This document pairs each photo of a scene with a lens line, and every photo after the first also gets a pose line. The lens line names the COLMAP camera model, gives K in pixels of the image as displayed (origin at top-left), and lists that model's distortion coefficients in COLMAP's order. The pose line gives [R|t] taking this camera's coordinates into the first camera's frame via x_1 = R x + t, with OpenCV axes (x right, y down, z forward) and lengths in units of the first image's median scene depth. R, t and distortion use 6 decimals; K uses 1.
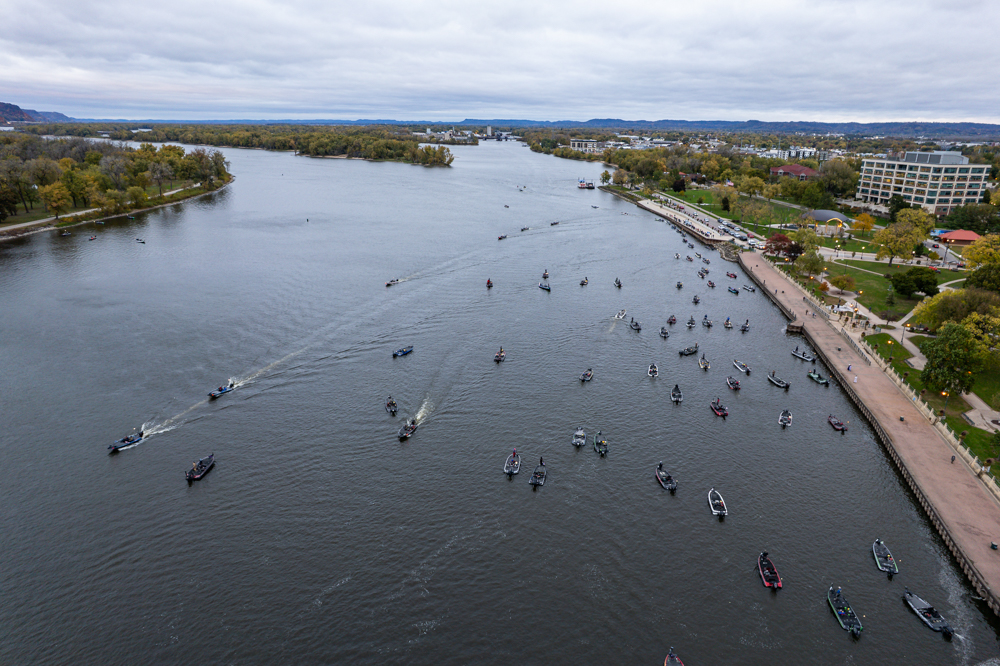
lens RADIAL K [[643.2, 0, 506.8], [0, 643.2, 336.2], [0, 0, 1]] dist [-0.065451, 0.059406]
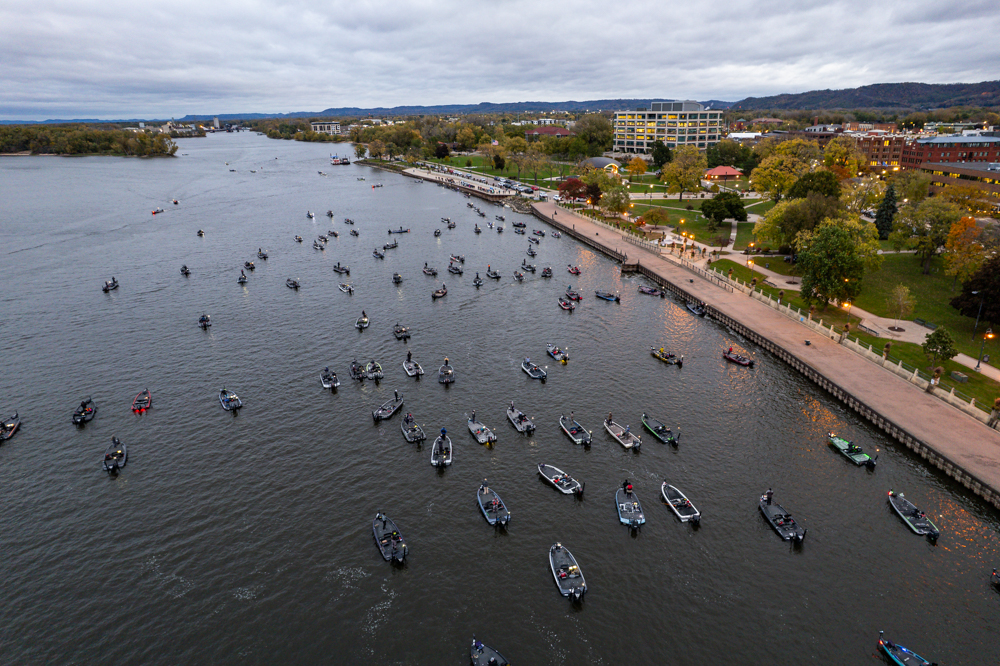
lens RADIAL K [[643.2, 0, 509.9], [0, 643.2, 335.7], [0, 0, 1]] dist [-0.065451, 0.059406]
pose [[0.924653, -0.155679, 0.347536, -0.009713], [0.149621, 0.987747, 0.044382, 0.007154], [-0.350187, 0.010961, 0.936616, 0.100102]]
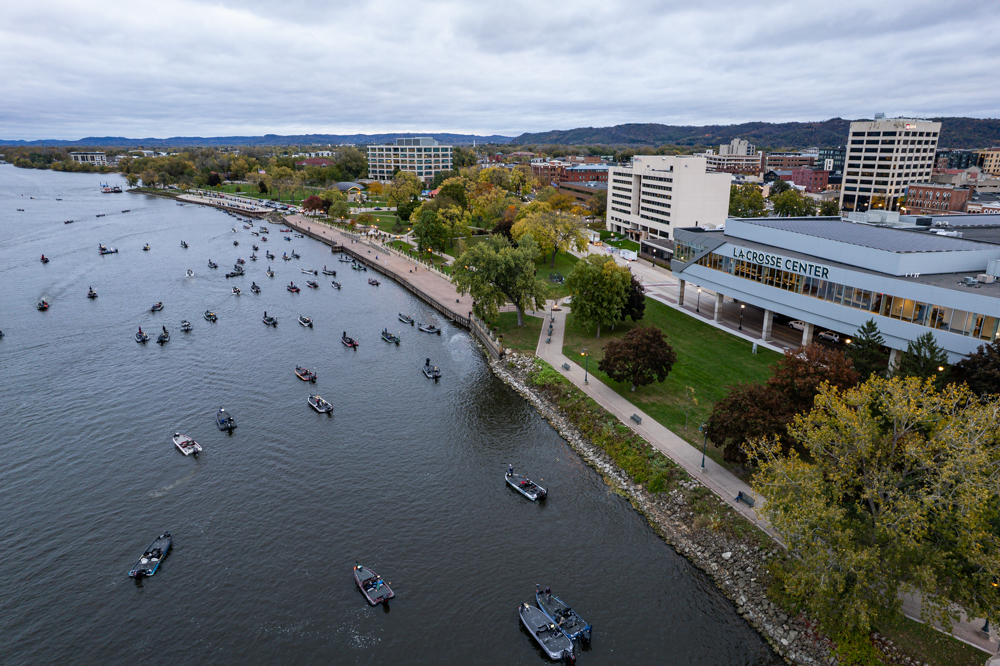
lens RADIAL K [[643.2, 0, 501.9], [0, 643.2, 331.6], [0, 0, 1]] dist [-0.065451, 0.059406]
pose [[0.772568, -0.194126, 0.604528, -0.051993], [0.210629, 0.976557, 0.044415, 0.072862], [-0.598977, 0.093018, 0.795345, -0.105917]]
